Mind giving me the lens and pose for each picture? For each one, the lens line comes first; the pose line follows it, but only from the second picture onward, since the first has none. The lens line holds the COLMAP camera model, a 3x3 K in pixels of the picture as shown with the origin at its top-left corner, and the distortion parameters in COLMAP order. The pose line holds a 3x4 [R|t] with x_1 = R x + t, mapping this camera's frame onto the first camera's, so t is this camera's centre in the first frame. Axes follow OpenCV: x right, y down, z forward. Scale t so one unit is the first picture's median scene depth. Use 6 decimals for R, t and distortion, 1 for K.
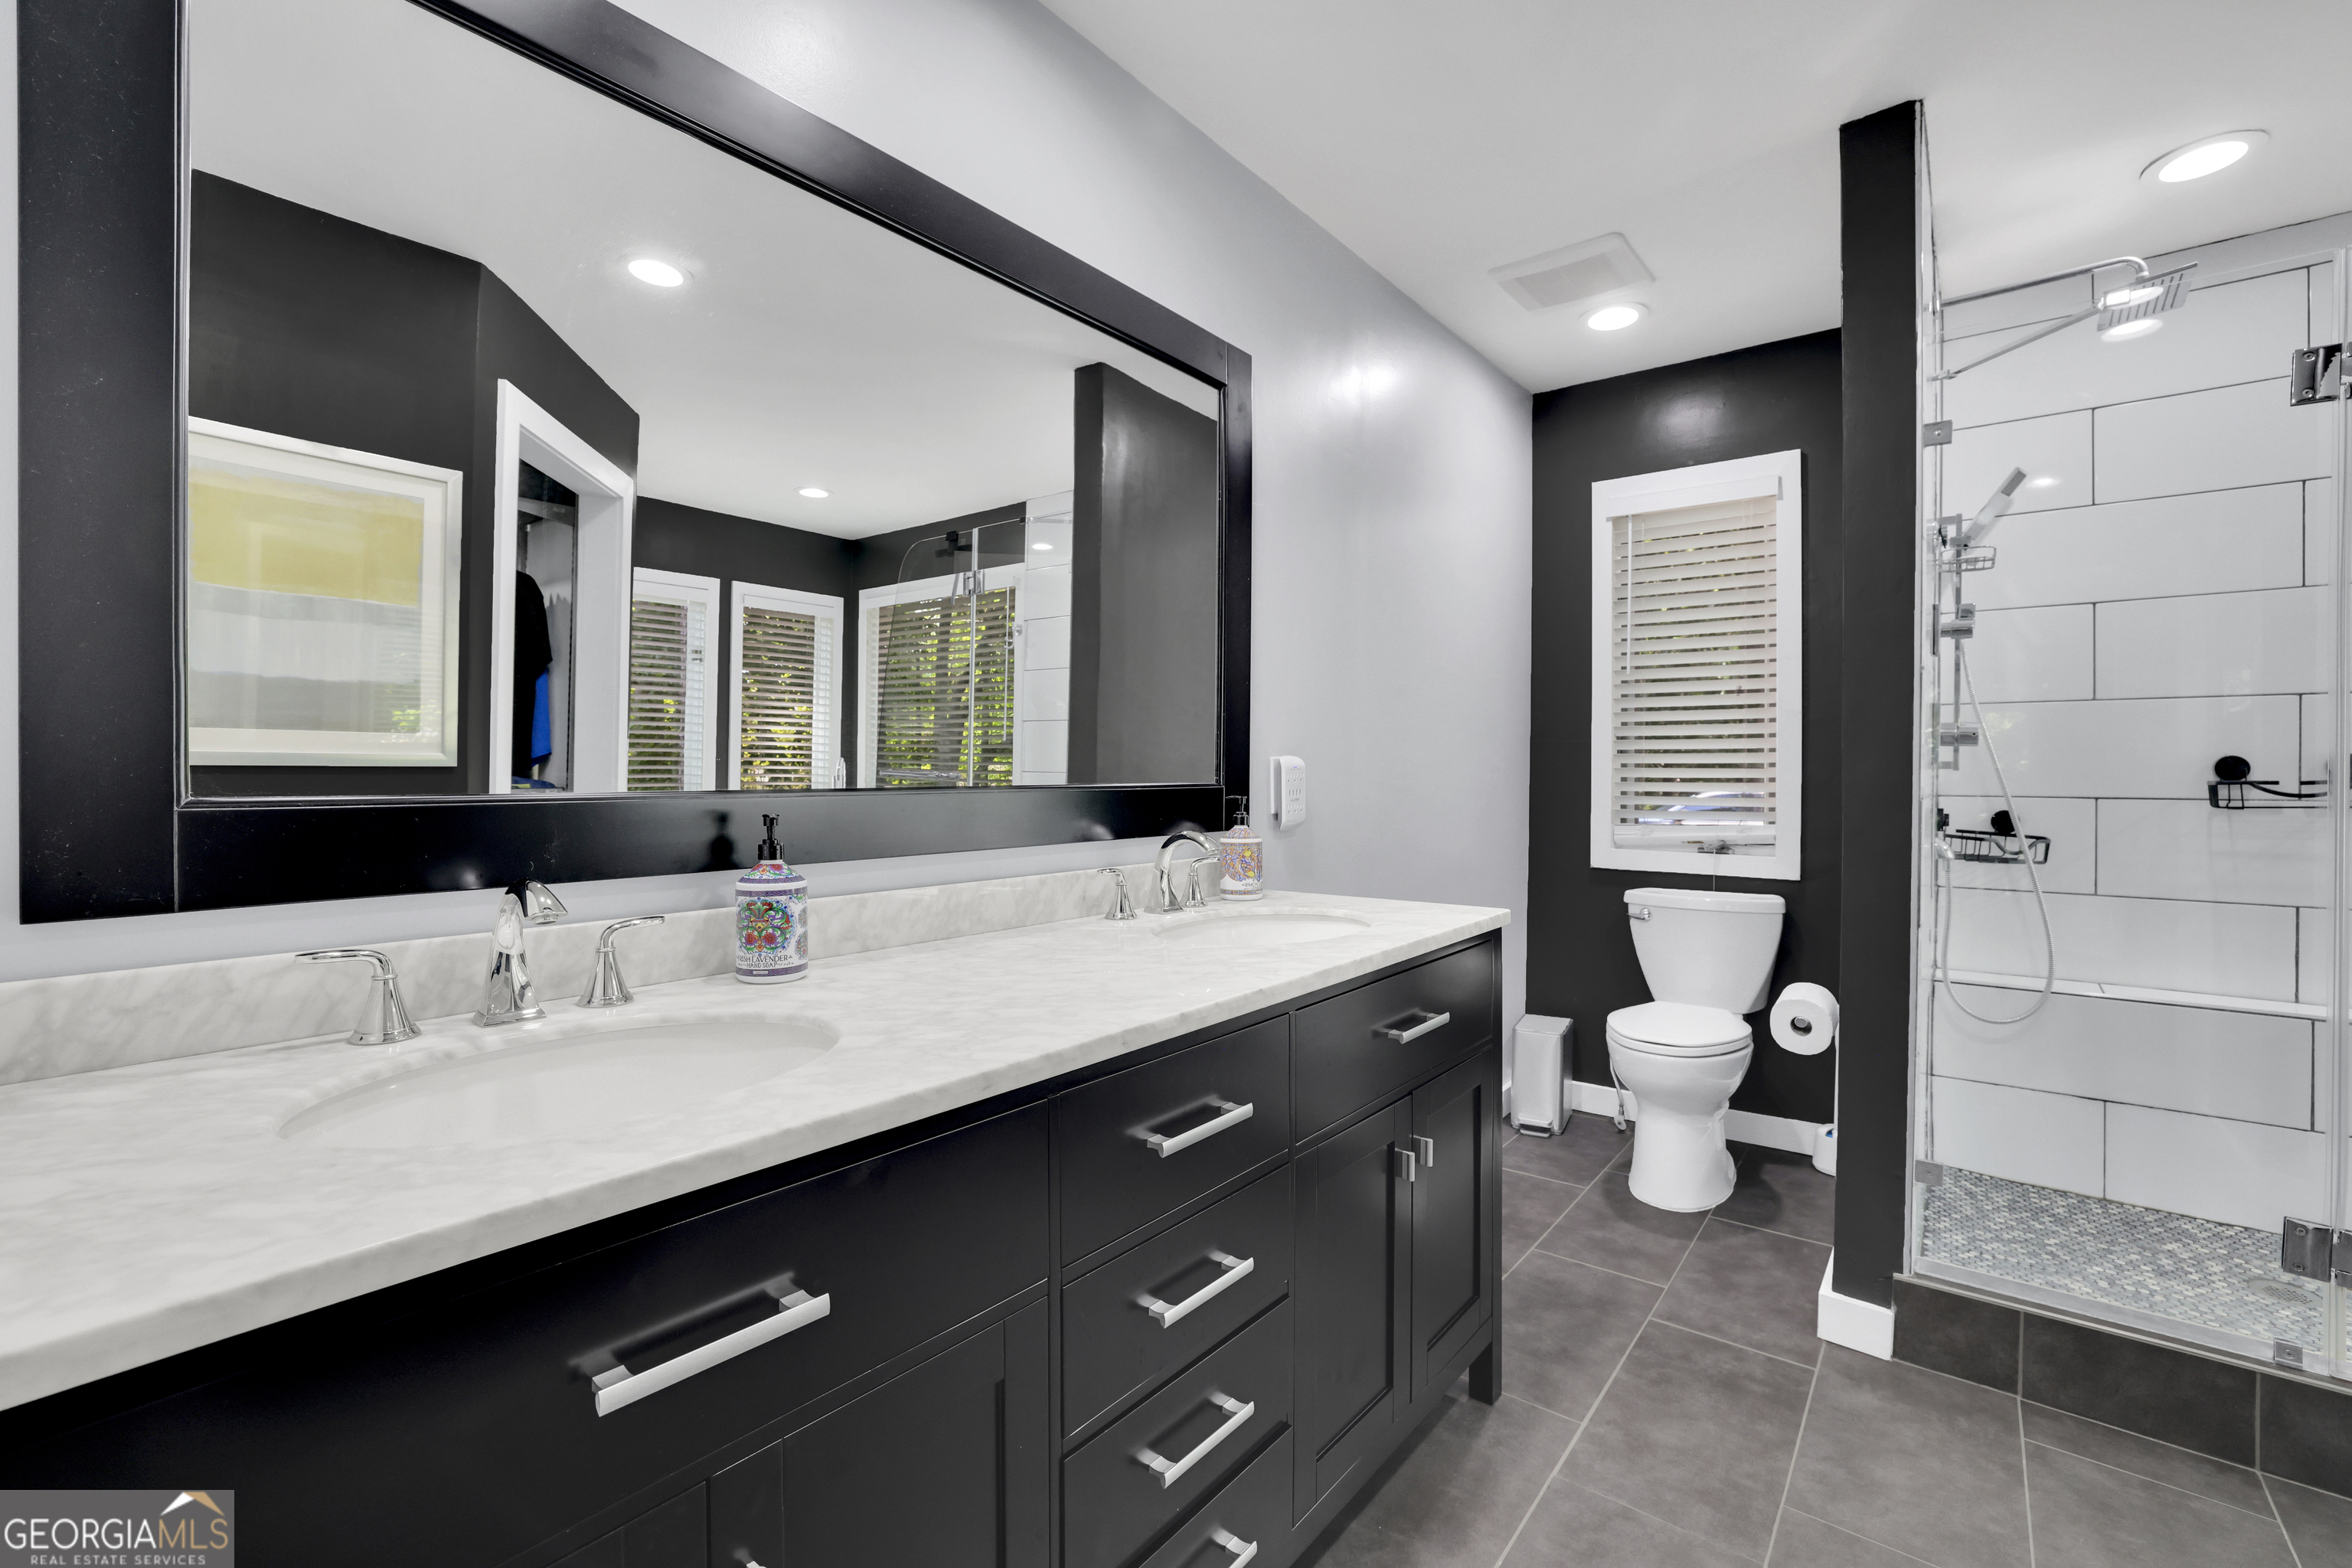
lens RADIAL K [[1017.9, 0, 1162.3], [0, 1017.9, 765.6], [0, 0, 1]] dist [-0.052310, 0.018786]
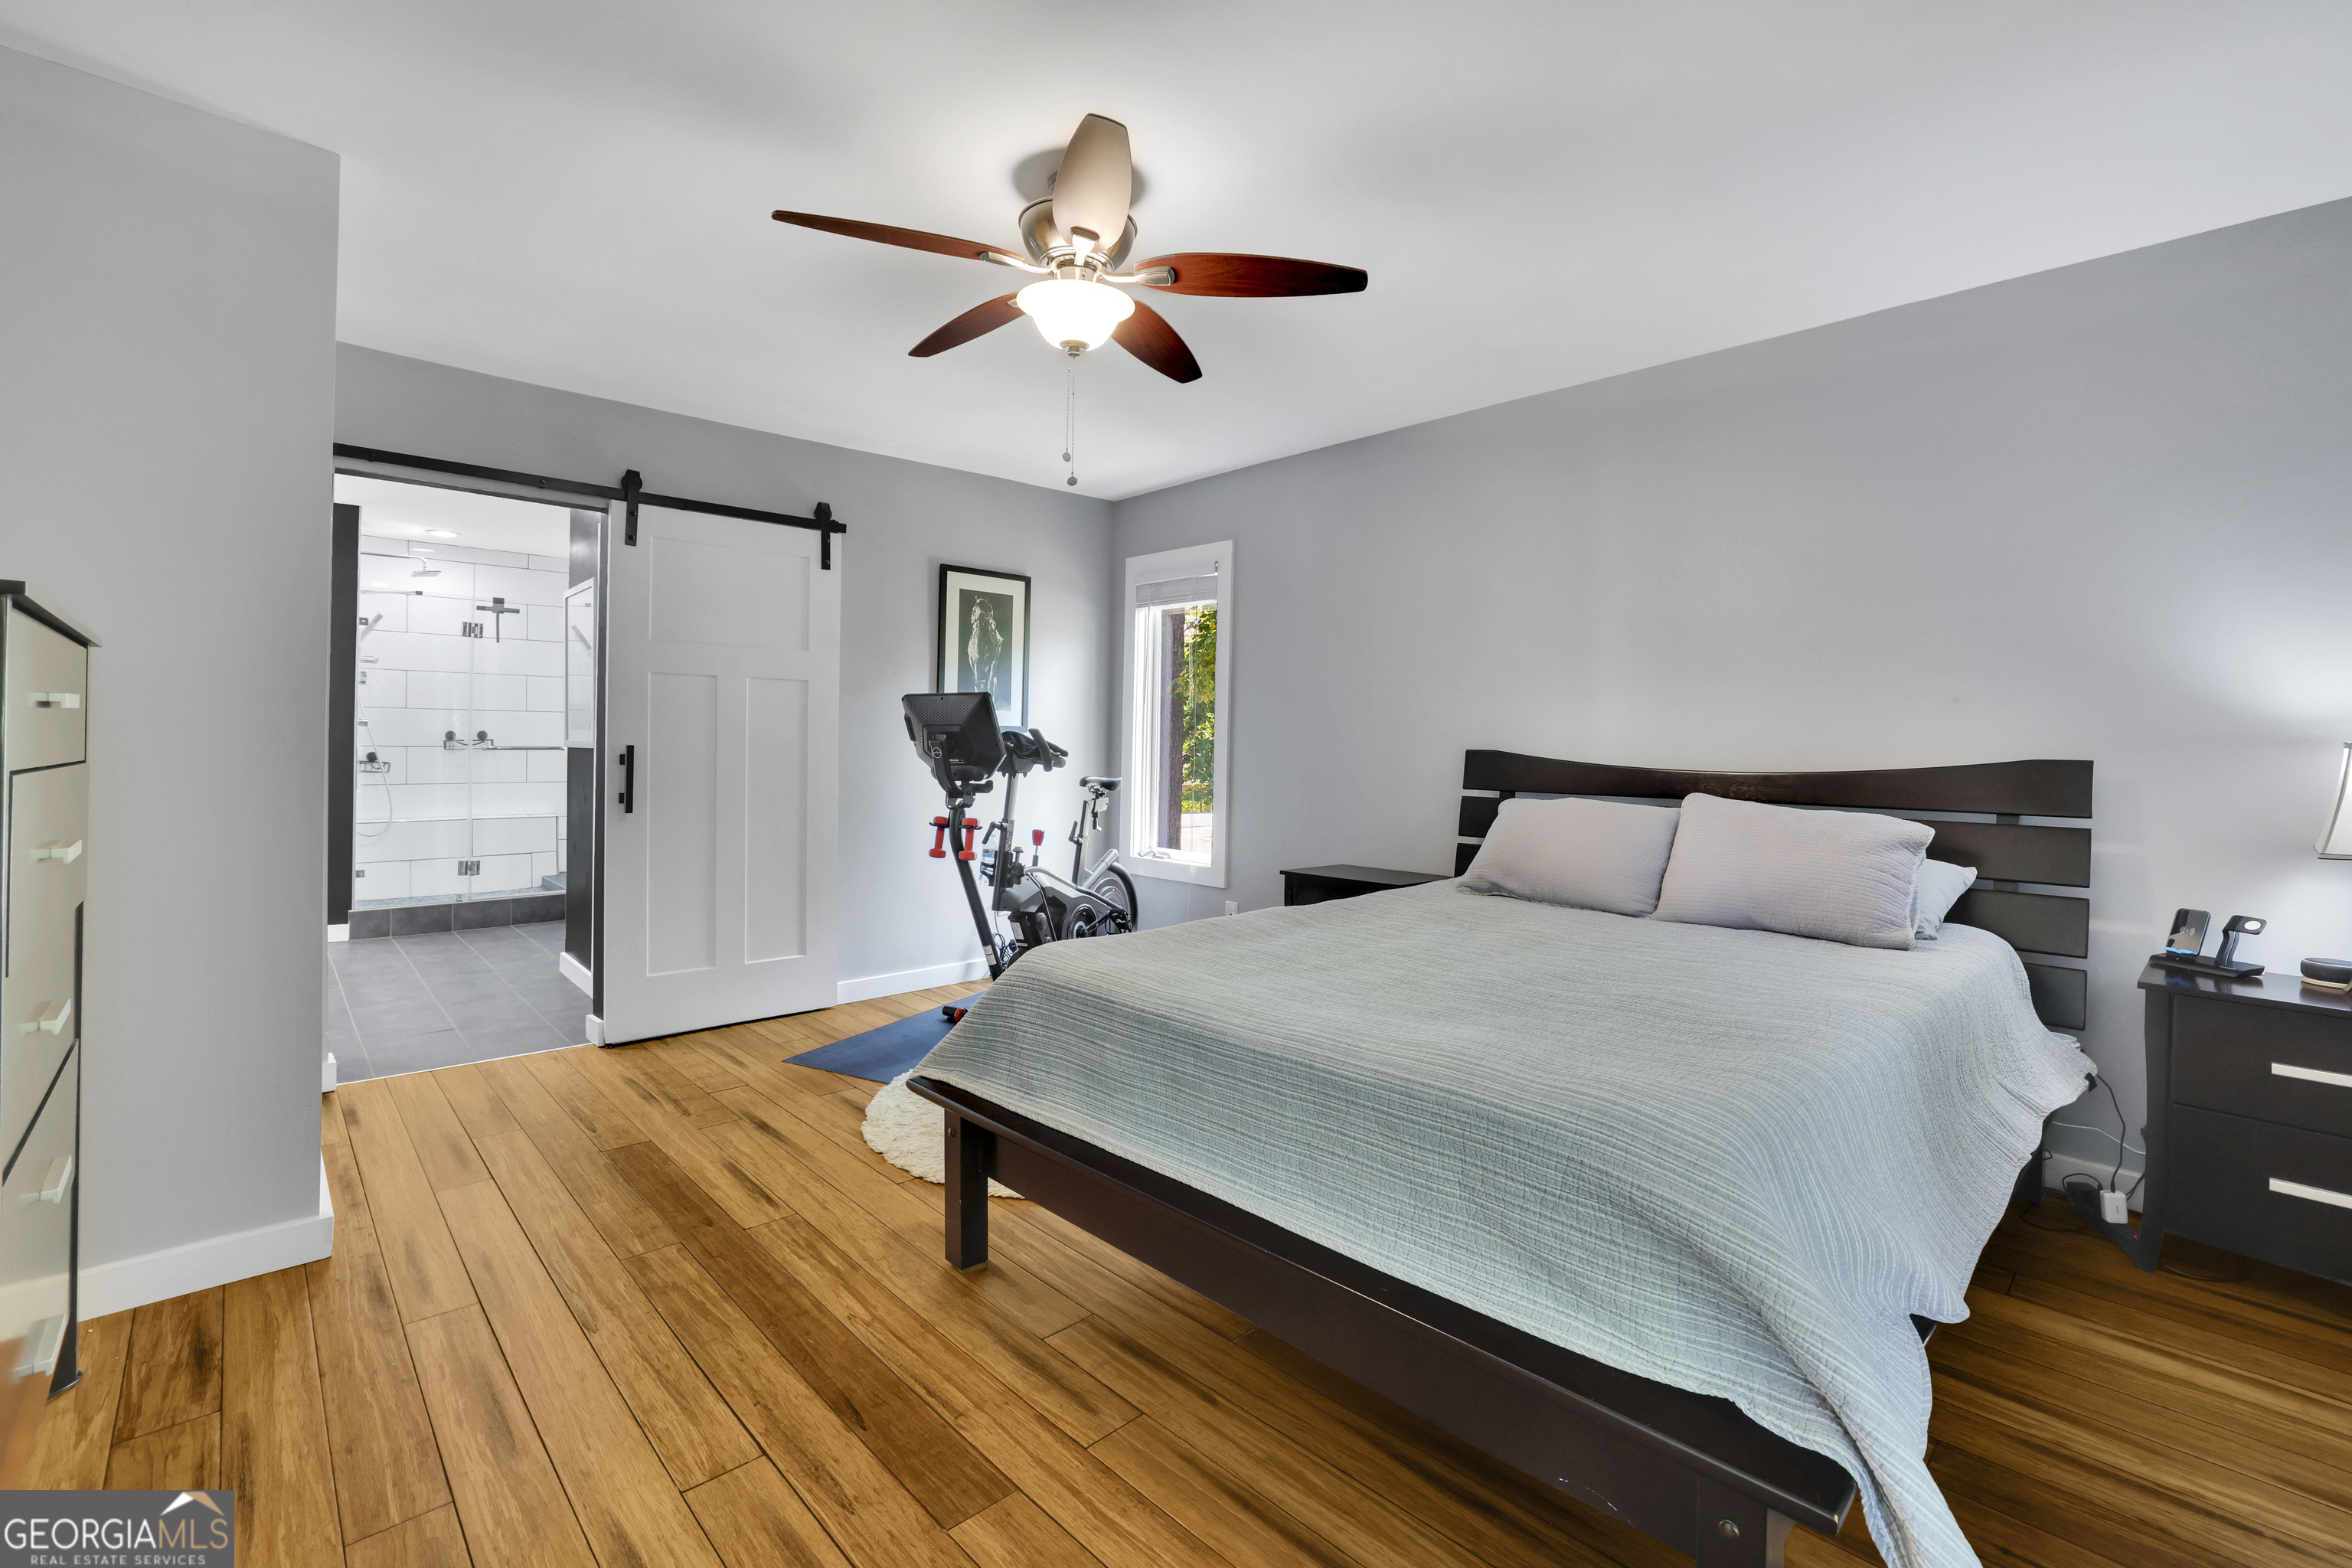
lens RADIAL K [[1017.9, 0, 1162.3], [0, 1017.9, 765.6], [0, 0, 1]] dist [-0.052310, 0.018786]
pose [[0.146223, -0.012465, 0.989173, -1.814921], [-0.007065, 0.999882, 0.013644, 0.043395], [-0.989226, -0.008984, 0.146118, -1.812726]]
